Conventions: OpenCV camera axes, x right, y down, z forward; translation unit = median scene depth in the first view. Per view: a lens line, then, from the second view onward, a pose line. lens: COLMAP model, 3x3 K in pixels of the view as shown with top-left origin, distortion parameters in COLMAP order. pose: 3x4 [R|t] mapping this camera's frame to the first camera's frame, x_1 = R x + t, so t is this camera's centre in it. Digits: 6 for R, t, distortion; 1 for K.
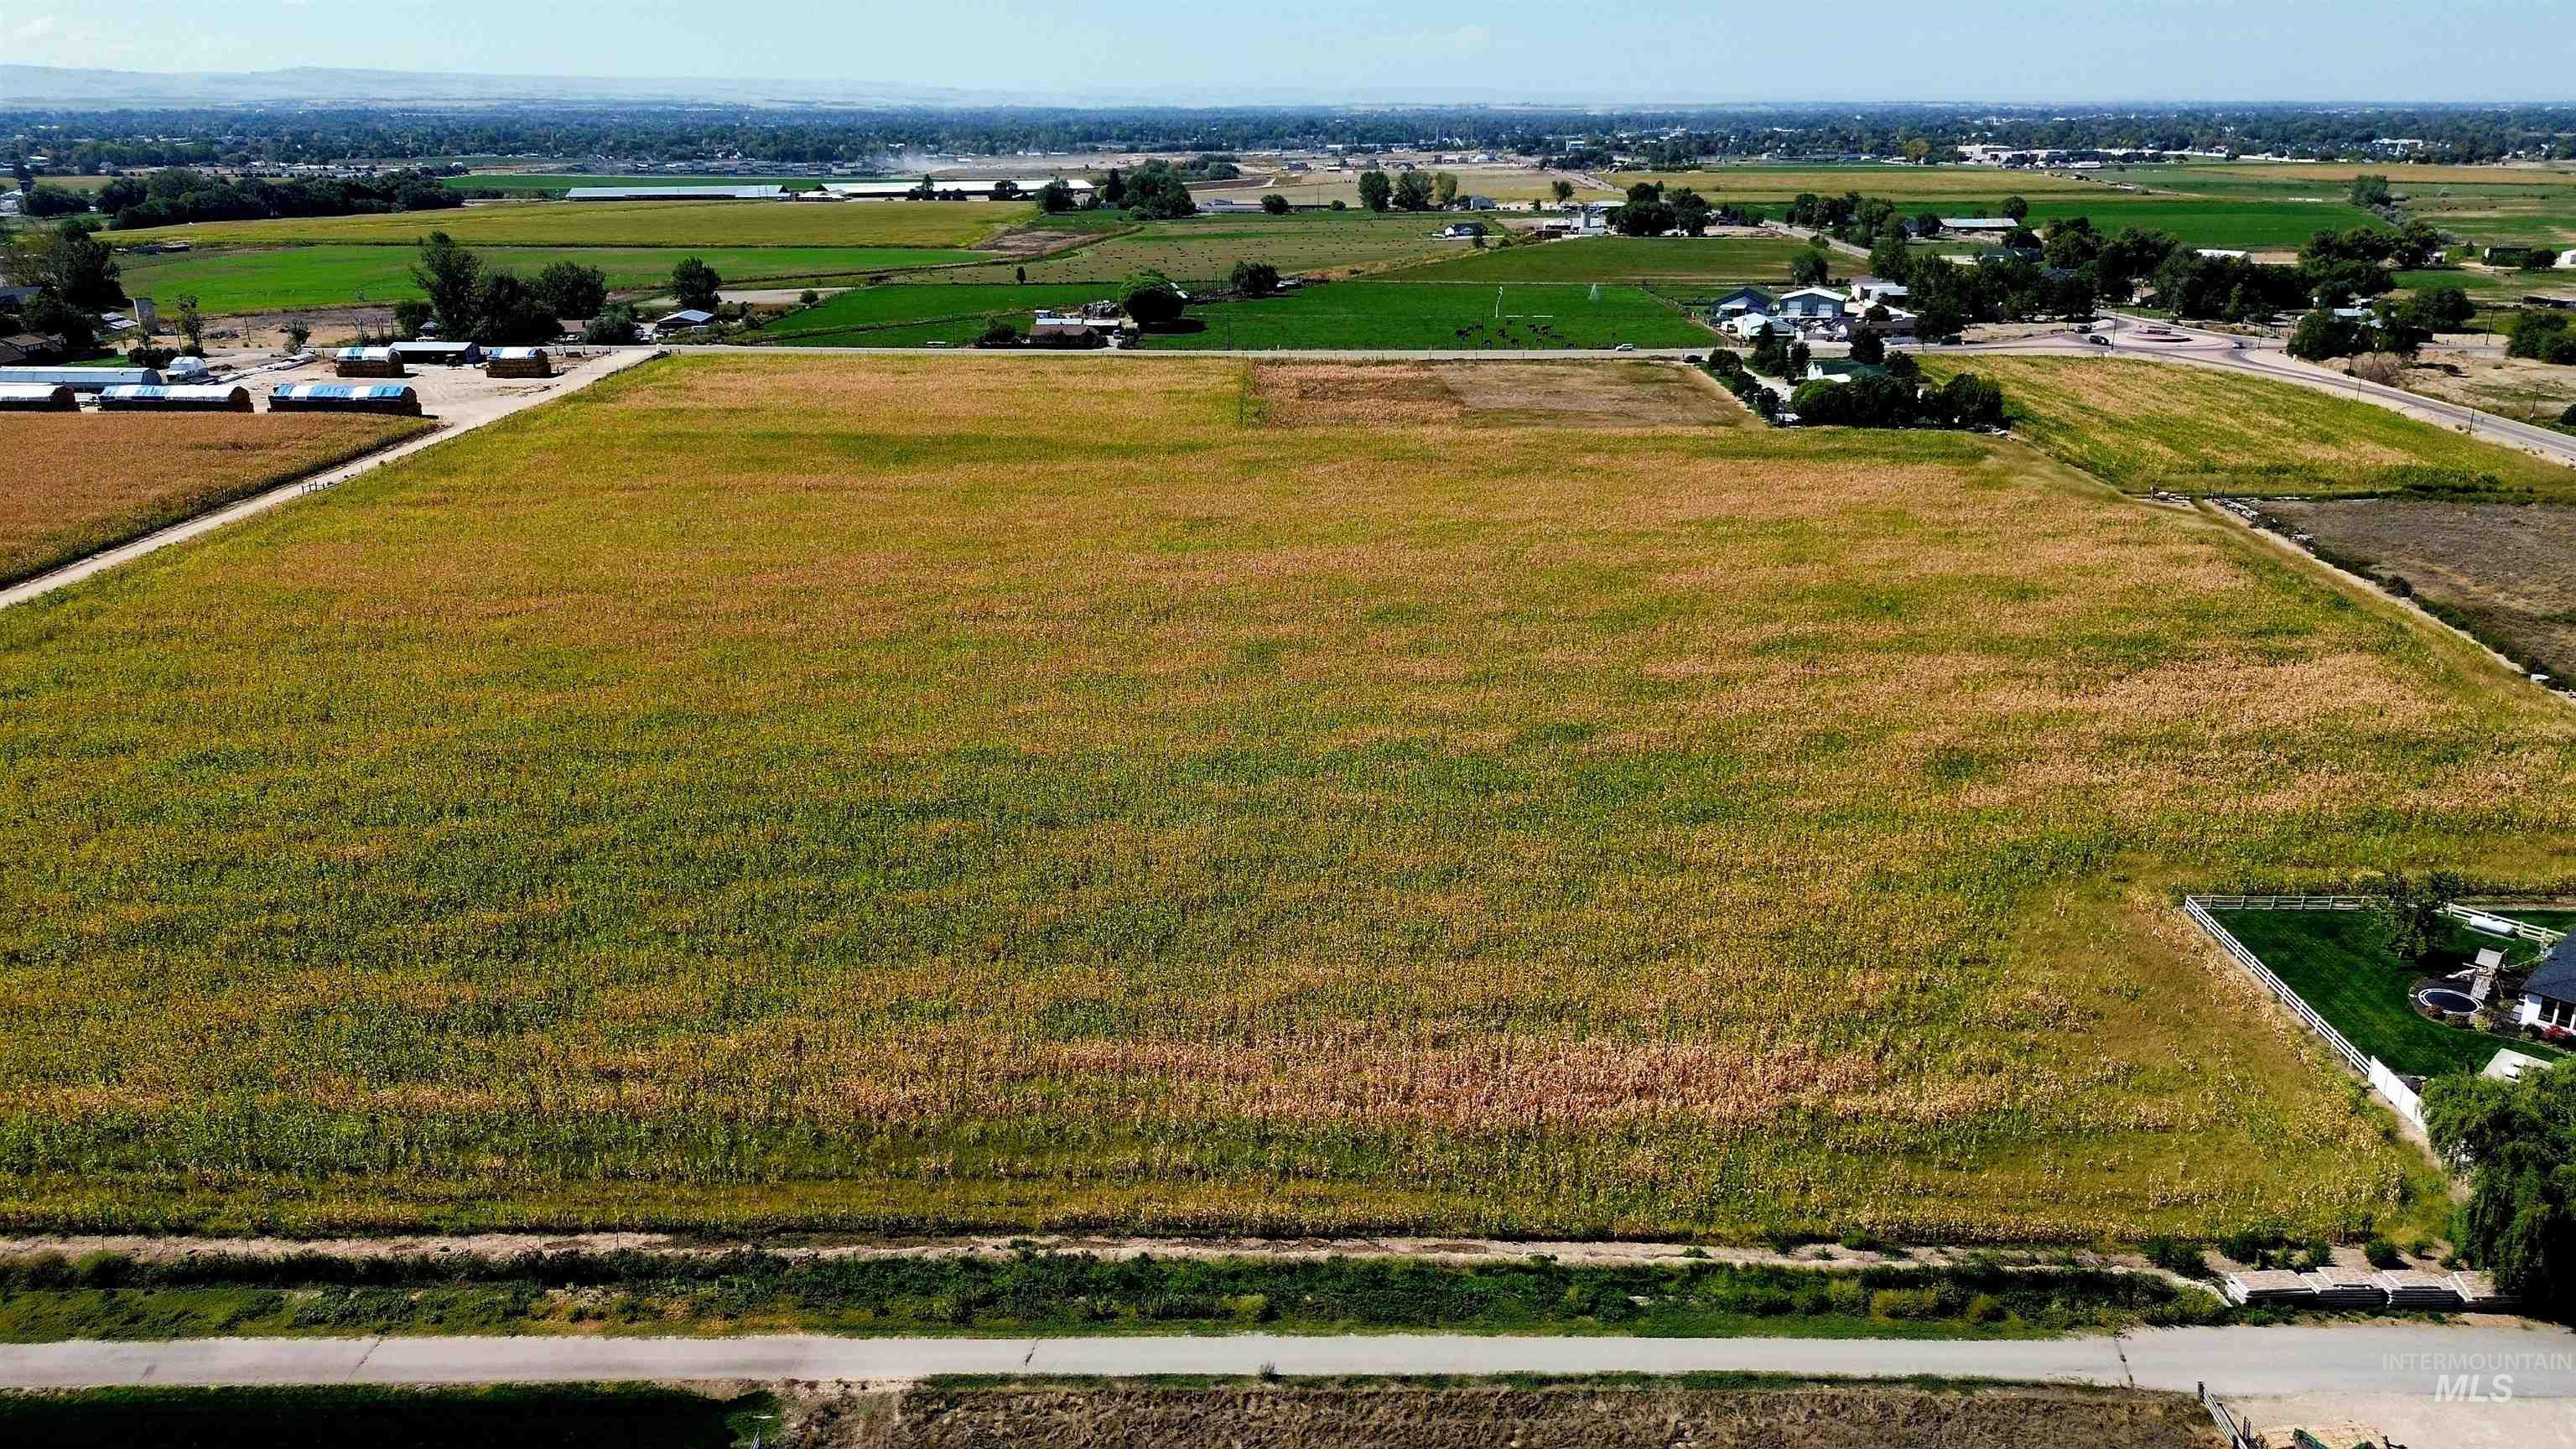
lens RADIAL K [[1828.7, 0, 1288.0], [0, 1828.7, 724.5], [0, 0, 1]] dist [0.061617, -0.052919]
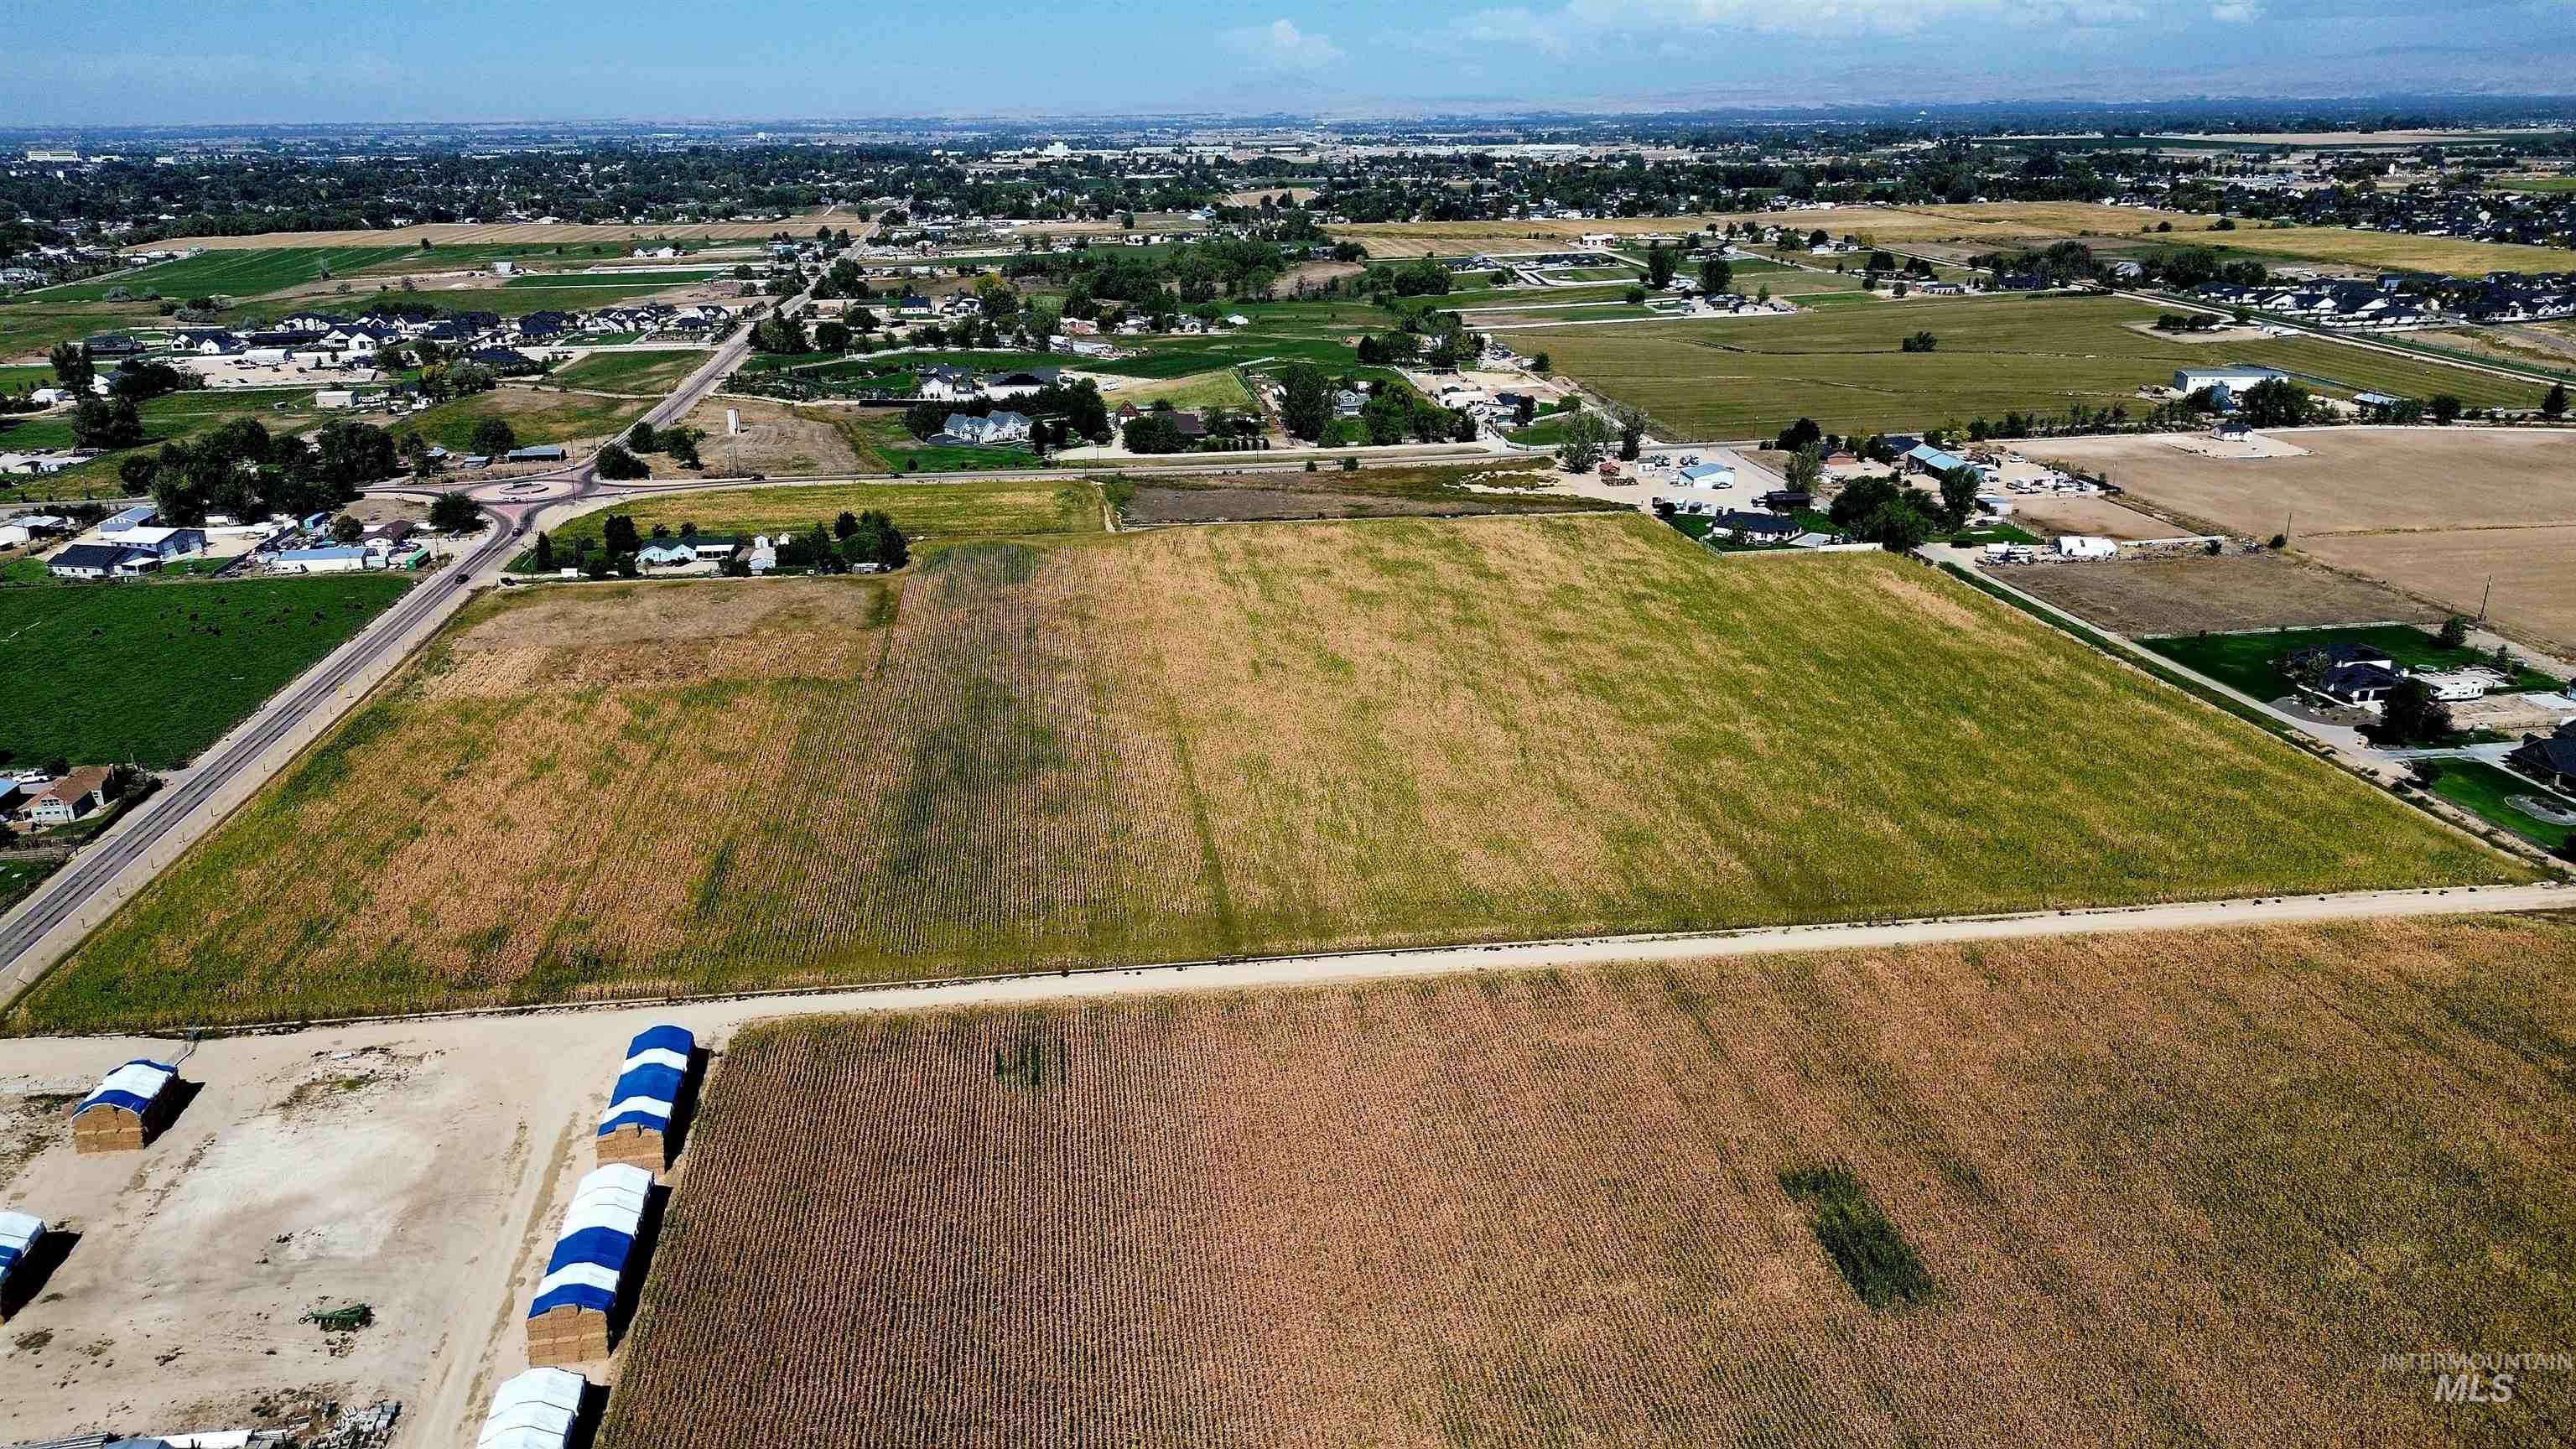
lens RADIAL K [[1828.7, 0, 1288.0], [0, 1828.7, 724.5], [0, 0, 1]] dist [0.061617, -0.052919]
pose [[-0.148533, -0.309660, 0.939175, -1.980307], [0.327310, 0.880787, 0.342173, -0.776941], [-0.933170, 0.358225, -0.029471, 1.445145]]
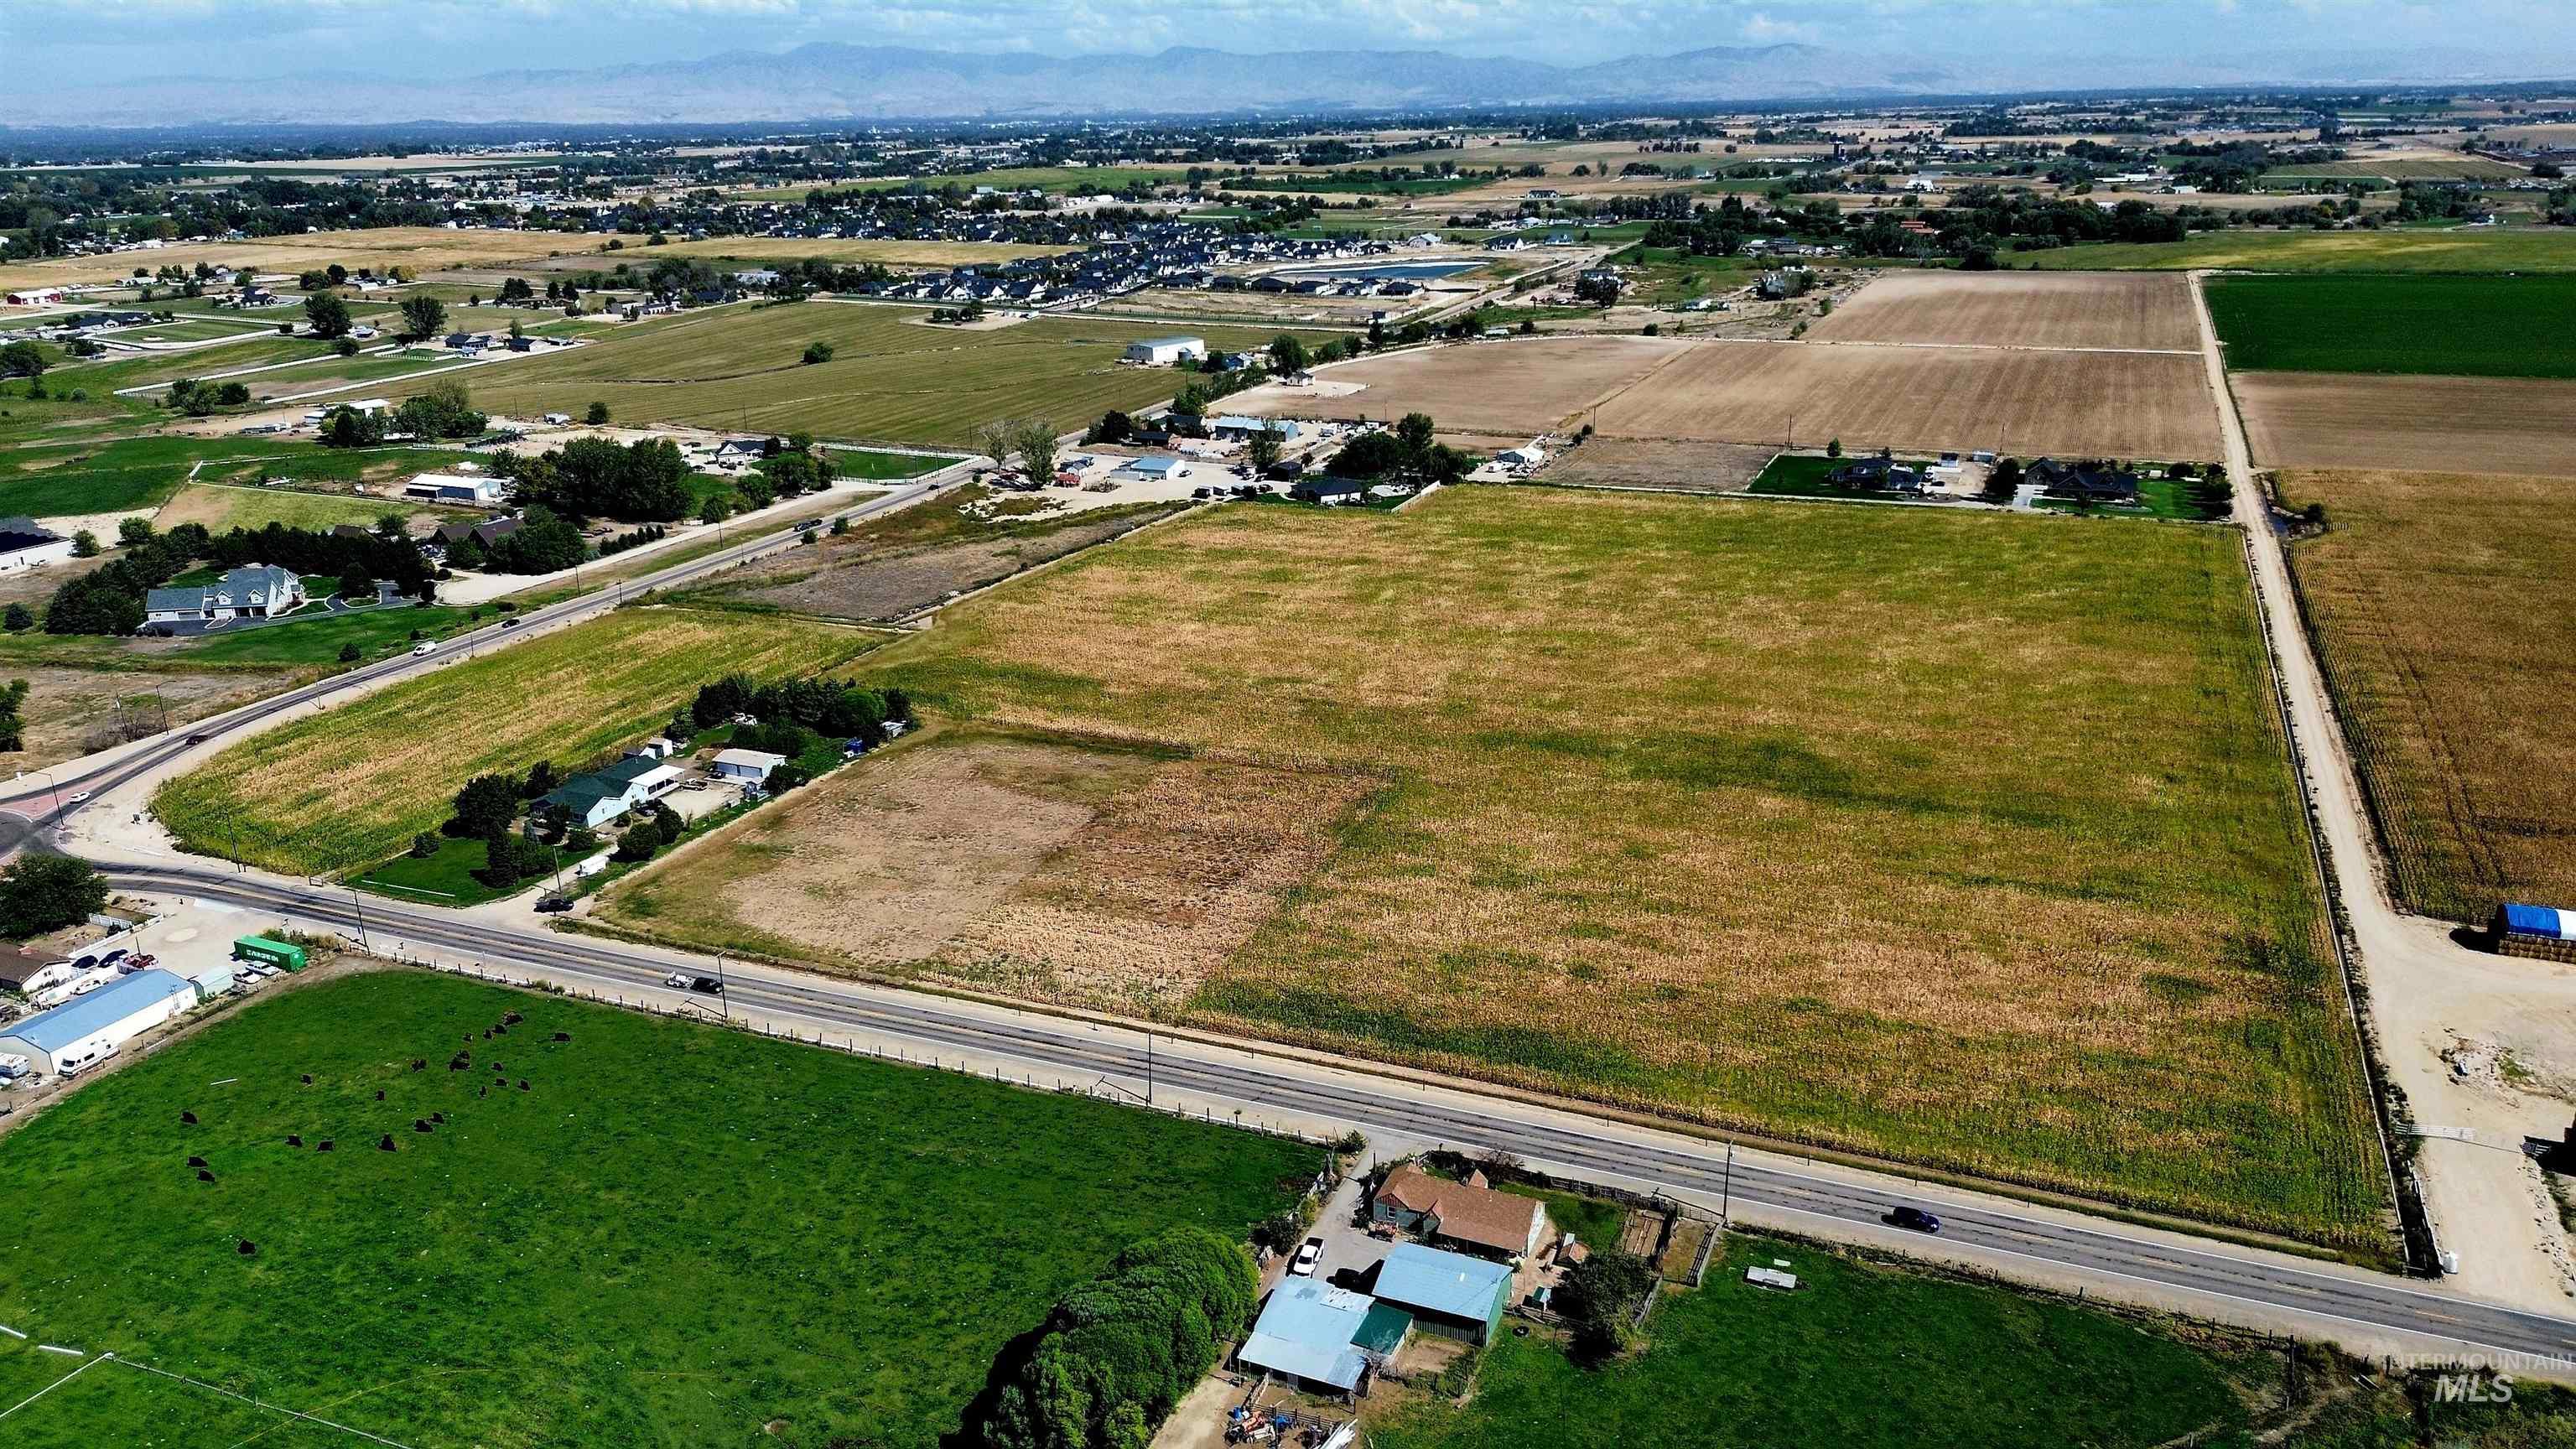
lens RADIAL K [[1831.8, 0, 1288.0], [0, 1831.8, 724.5], [0, 0, 1]] dist [0.055967, -0.046929]
pose [[-0.926456, -0.100767, 0.362664, -0.546919], [0.140844, 0.800700, 0.582274, -1.328380], [-0.349059, 0.590530, -0.727621, 3.033204]]
